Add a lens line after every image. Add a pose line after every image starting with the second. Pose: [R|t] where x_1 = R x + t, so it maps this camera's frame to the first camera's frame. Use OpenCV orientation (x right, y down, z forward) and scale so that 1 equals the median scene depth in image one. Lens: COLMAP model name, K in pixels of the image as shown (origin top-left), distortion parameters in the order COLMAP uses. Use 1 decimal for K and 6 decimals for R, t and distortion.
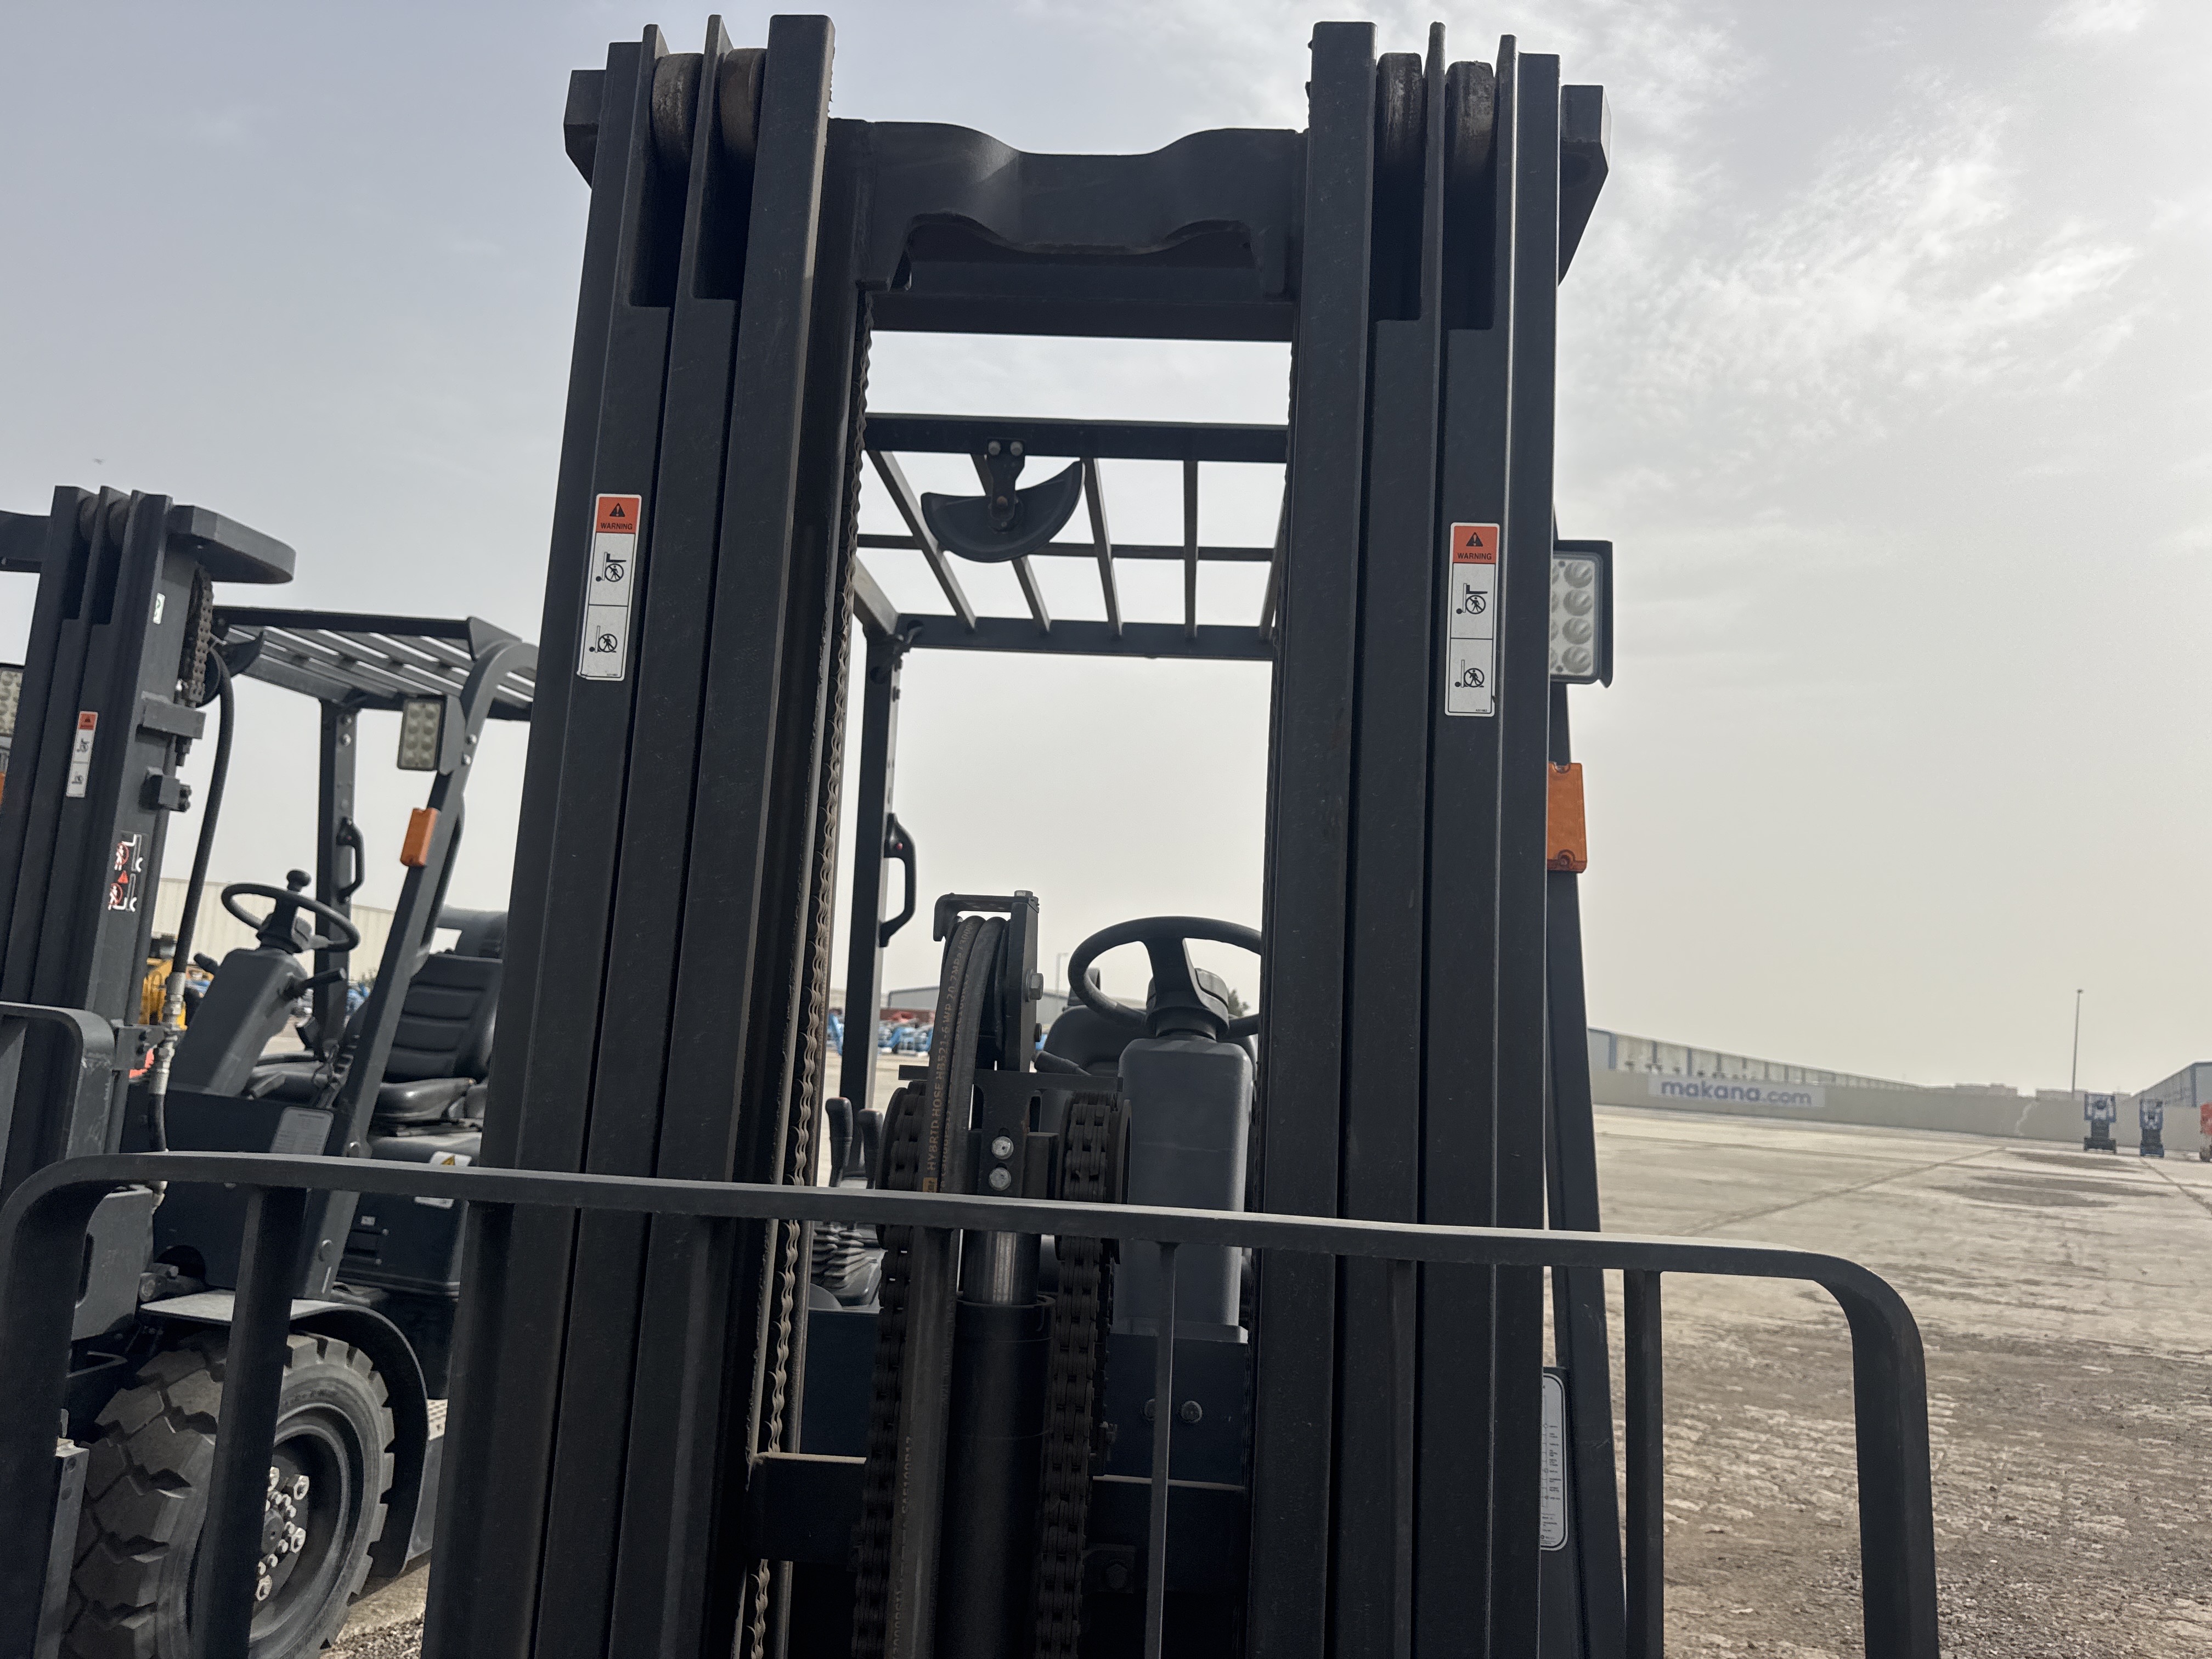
lens RADIAL K [[1603.4, 0, 1113.4], [0, 1603.4, 854.0], [0, 0, 1]] dist [-0.010827, -0.003529]
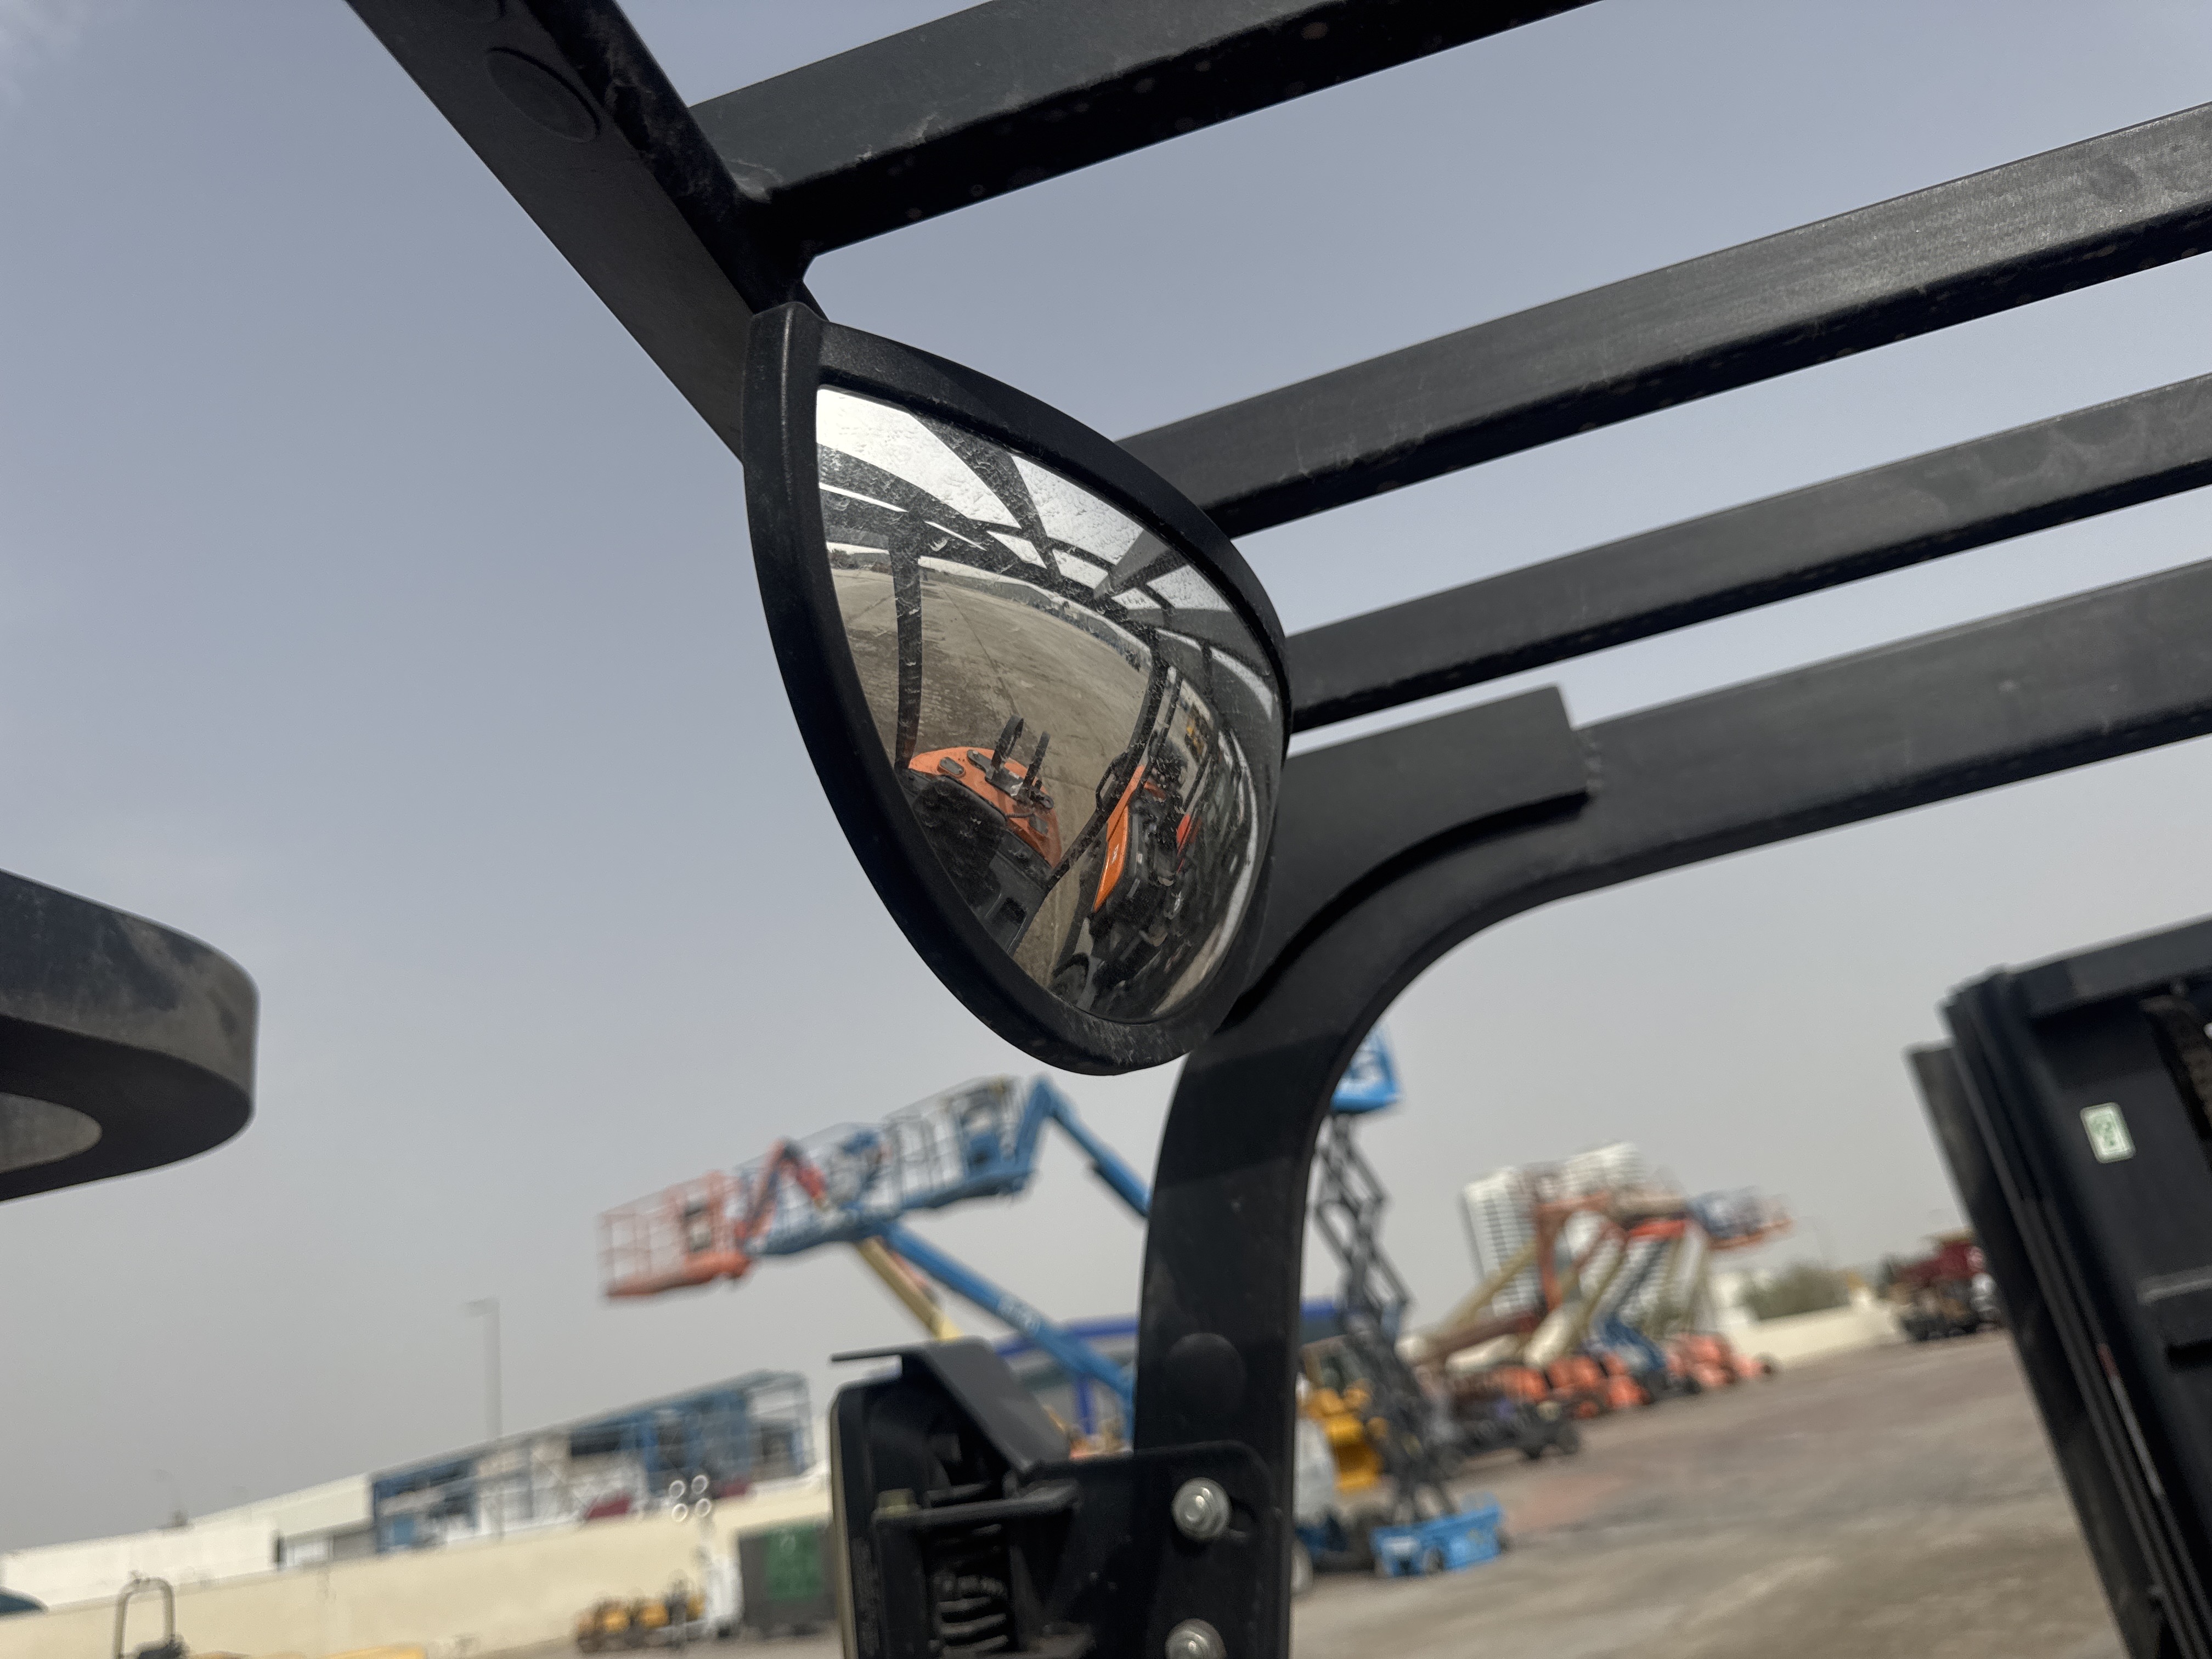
lens RADIAL K [[1630.9, 0, 1087.0], [0, 1630.9, 830.9], [0, 0, 1]] dist [0.001111, -0.021320]
pose [[-0.211804, -0.379716, -0.900530, 0.053598], [0.267184, 0.863835, -0.427085, -0.077765], [0.940081, -0.331065, -0.081510, 0.603308]]
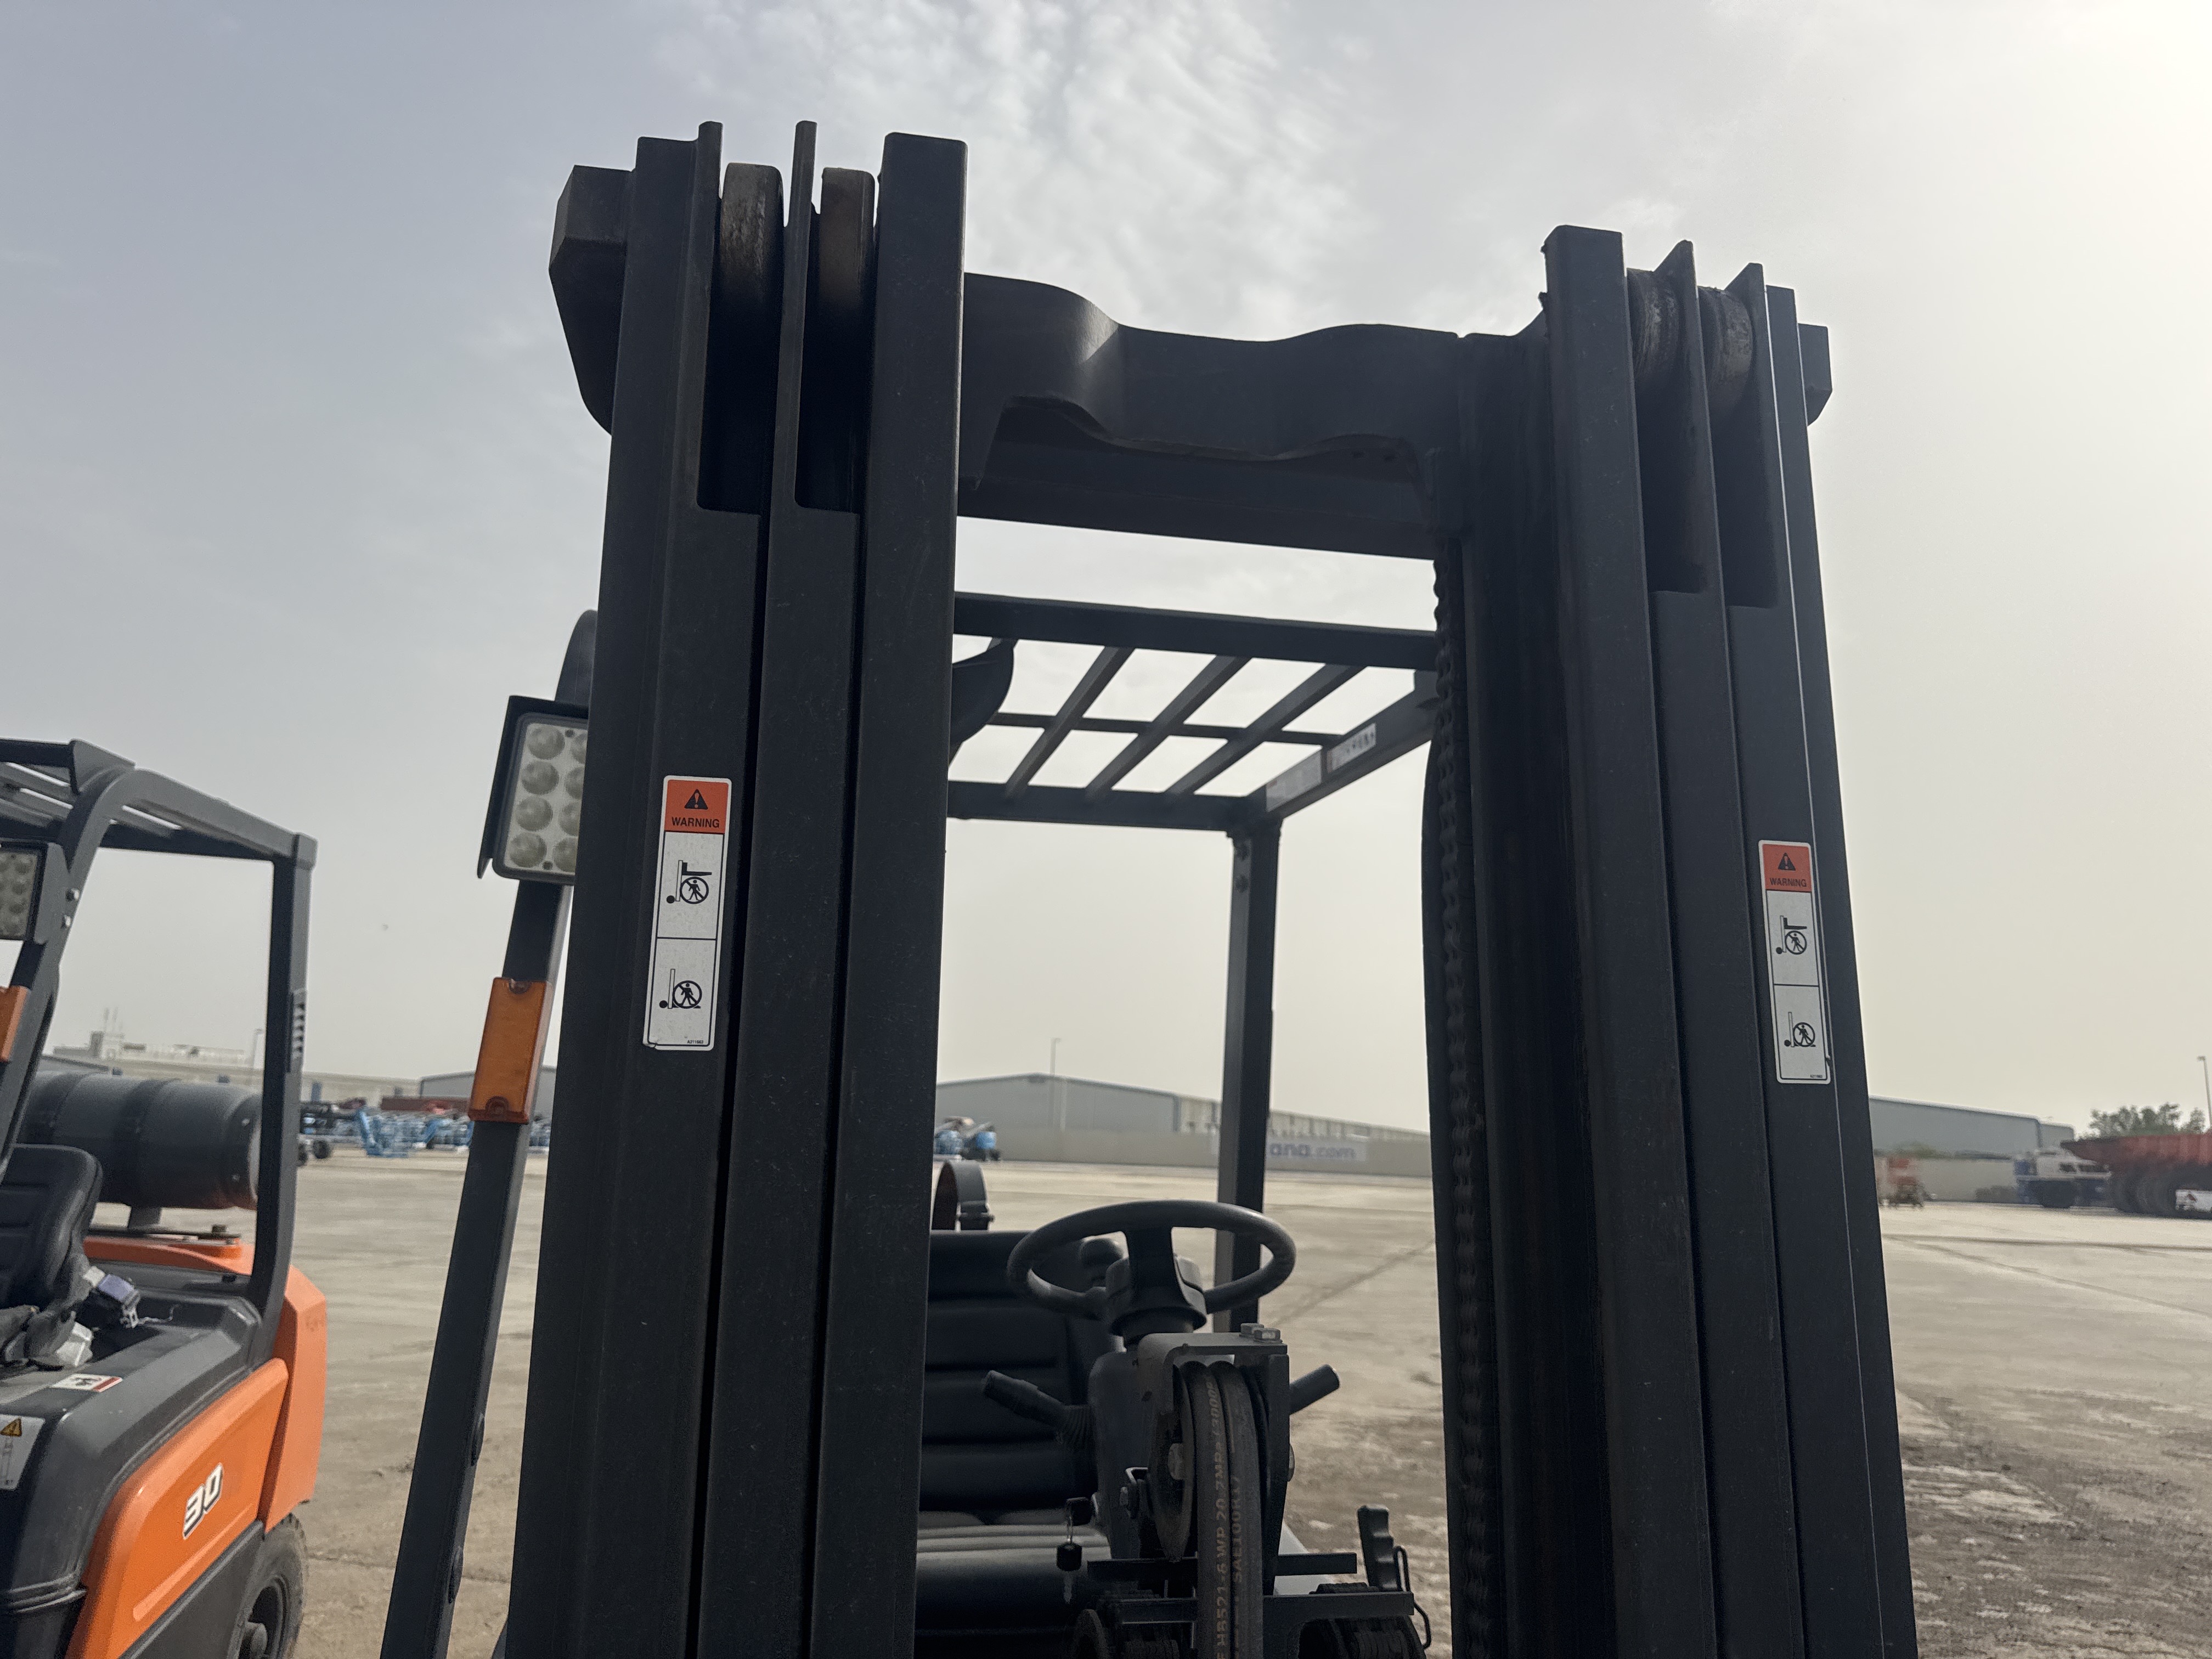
lens RADIAL K [[1577.3, 0, 1097.5], [0, 1577.3, 802.1], [0, 0, 1]] dist [0.045918, -0.073351]
pose [[0.966200, 0.016214, 0.257285, -0.114877], [0.003247, 0.997176, -0.075033, -0.058063], [-0.257775, 0.073332, 0.963418, 0.104385]]
